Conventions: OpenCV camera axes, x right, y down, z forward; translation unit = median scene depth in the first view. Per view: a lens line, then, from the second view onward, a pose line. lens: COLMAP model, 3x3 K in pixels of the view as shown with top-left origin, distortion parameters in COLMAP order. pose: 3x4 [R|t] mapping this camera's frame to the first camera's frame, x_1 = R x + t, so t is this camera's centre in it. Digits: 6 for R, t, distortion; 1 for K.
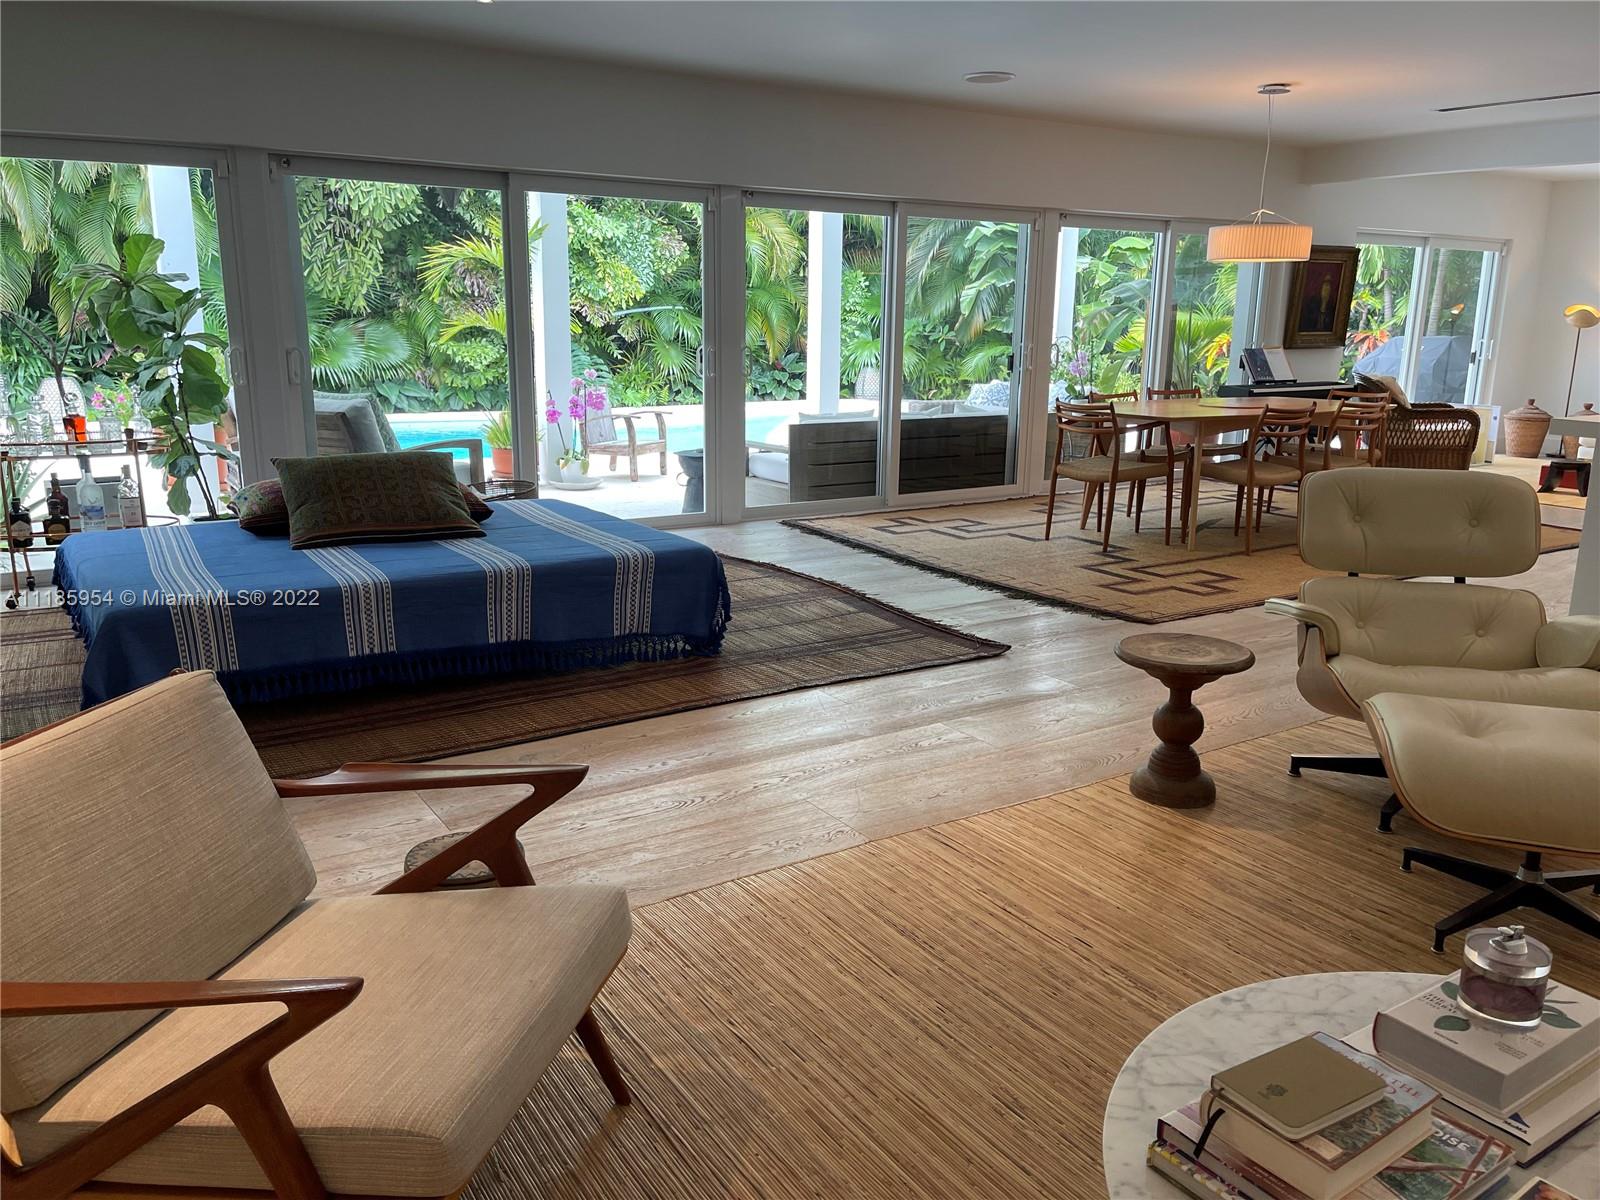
lens RADIAL K [[1207.8, 0, 800.0], [0, 1207.8, 600.0], [0, 0, 1]] dist [0.035382, 0.001957]
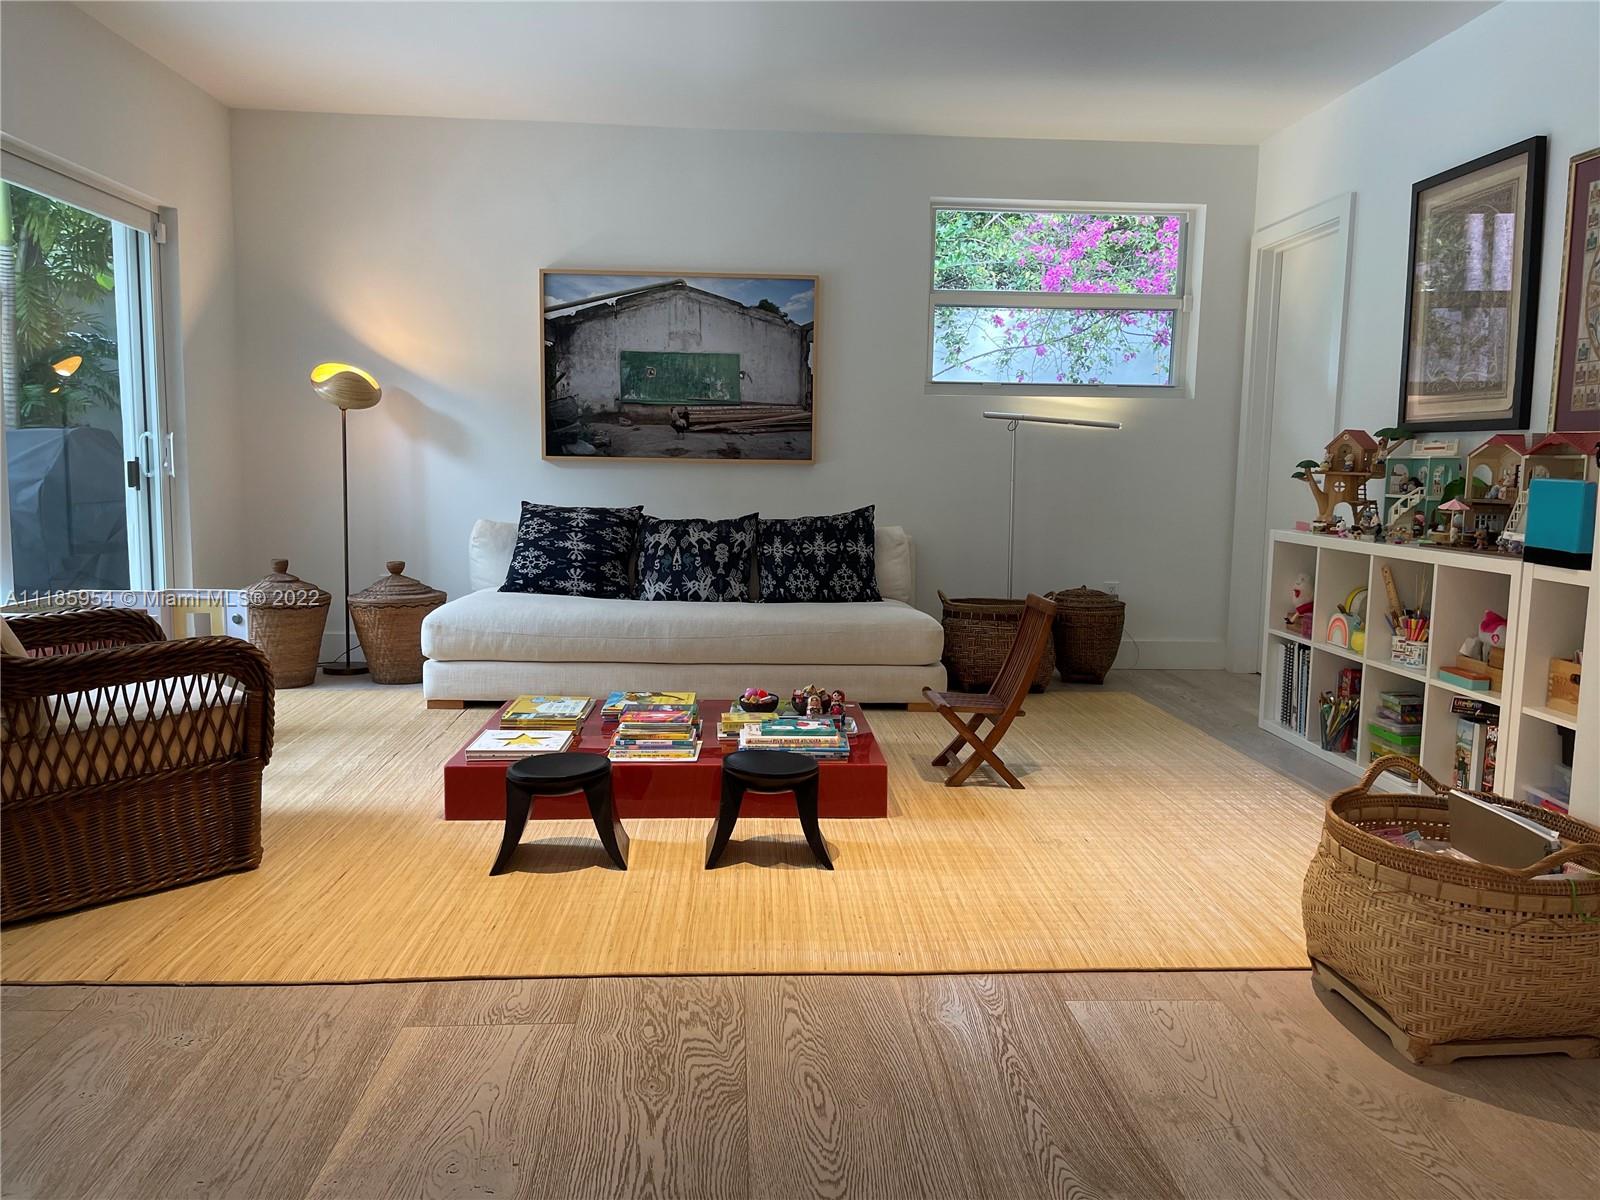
lens RADIAL K [[1207.8, 0, 800.0], [0, 1207.8, 600.0], [0, 0, 1]] dist [0.035382, 0.001957]
pose [[0.499695, -0.108932, 0.859325, 0.147344], [0.195625, 0.980622, 0.010552, -0.056954], [-0.843822, 0.162833, 0.511322, 0.295983]]
